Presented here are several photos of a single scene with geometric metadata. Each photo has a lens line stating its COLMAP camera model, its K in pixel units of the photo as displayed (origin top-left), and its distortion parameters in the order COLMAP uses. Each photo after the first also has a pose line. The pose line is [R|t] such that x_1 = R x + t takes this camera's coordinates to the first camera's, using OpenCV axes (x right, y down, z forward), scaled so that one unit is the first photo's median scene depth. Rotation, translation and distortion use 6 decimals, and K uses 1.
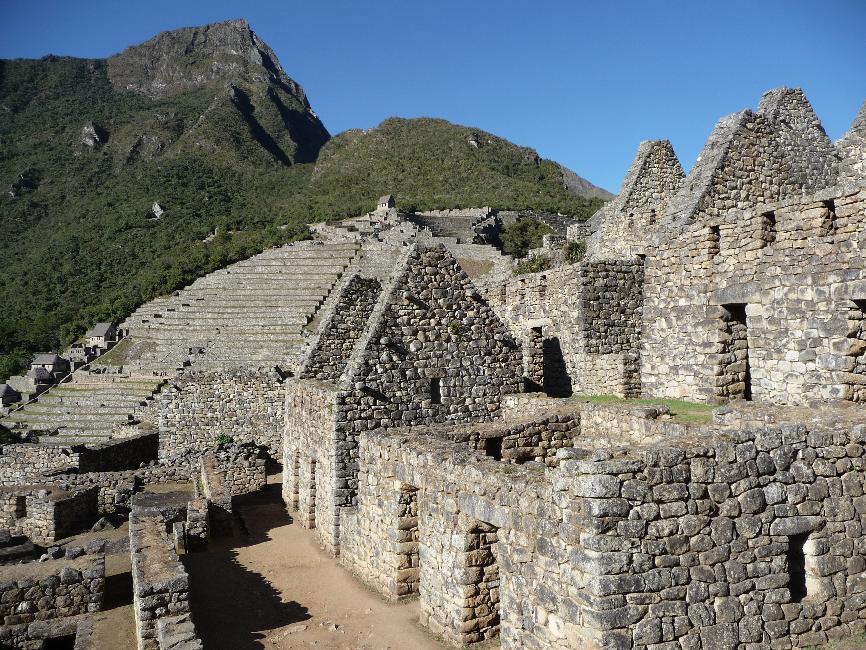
lens RADIAL K [[695.8, 0, 433.0], [0, 695.8, 325.0], [0, 0, 1]] dist [-0.010005, -0.001968]
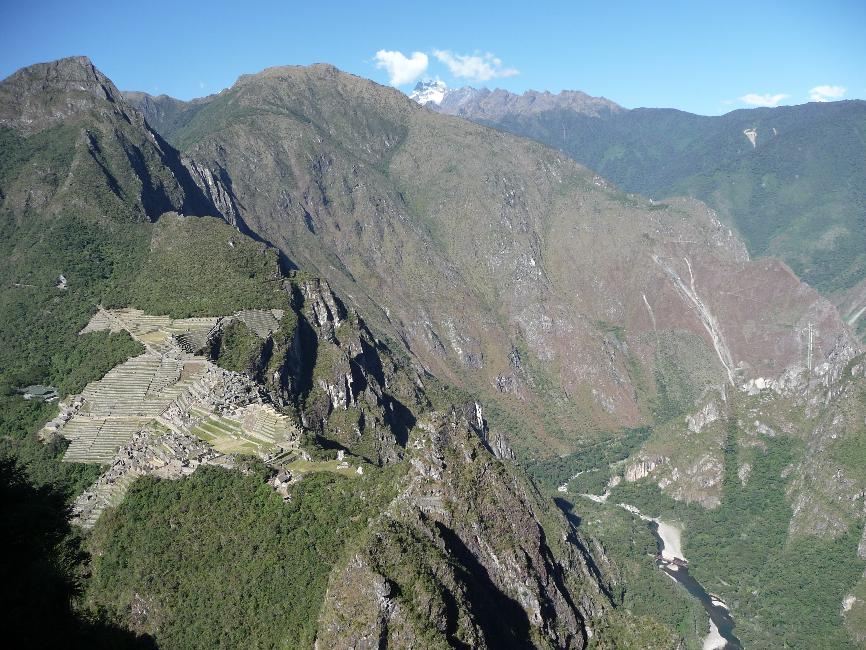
lens RADIAL K [[695.8, 0, 433.0], [0, 695.8, 325.0], [0, 0, 1]] dist [-0.010005, -0.001968]
pose [[0.985887, -0.084266, 0.144658, 0.204803], [0.054800, 0.978919, 0.196759, -0.255170], [-0.158188, -0.186054, 0.969722, -0.672638]]
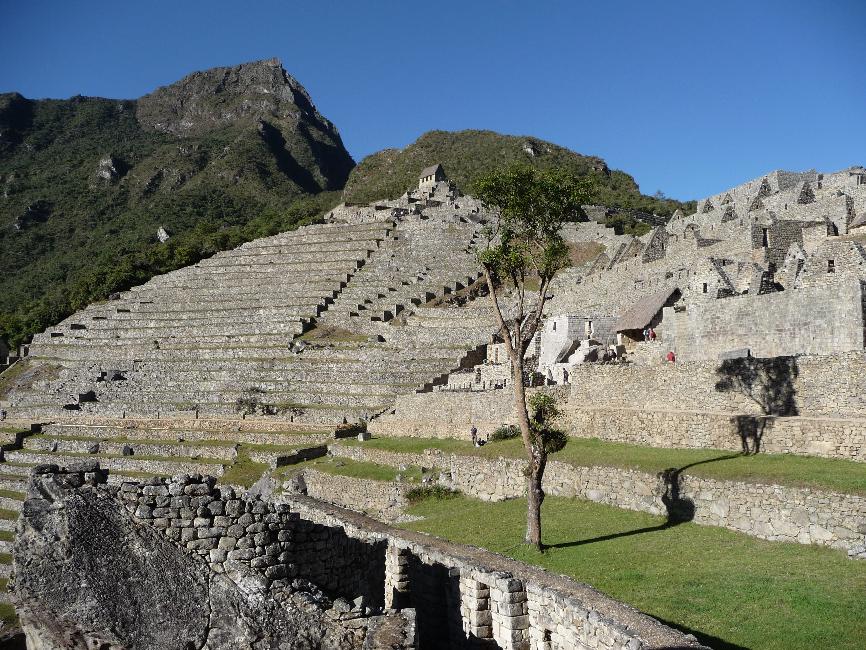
lens RADIAL K [[695.8, 0, 433.0], [0, 695.8, 325.0], [0, 0, 1]] dist [-0.010005, -0.001968]
pose [[0.998858, 0.002436, -0.047706, -0.011618], [-0.006265, 0.996753, -0.080270, 0.010323], [0.047355, 0.080477, 0.995631, 0.113065]]
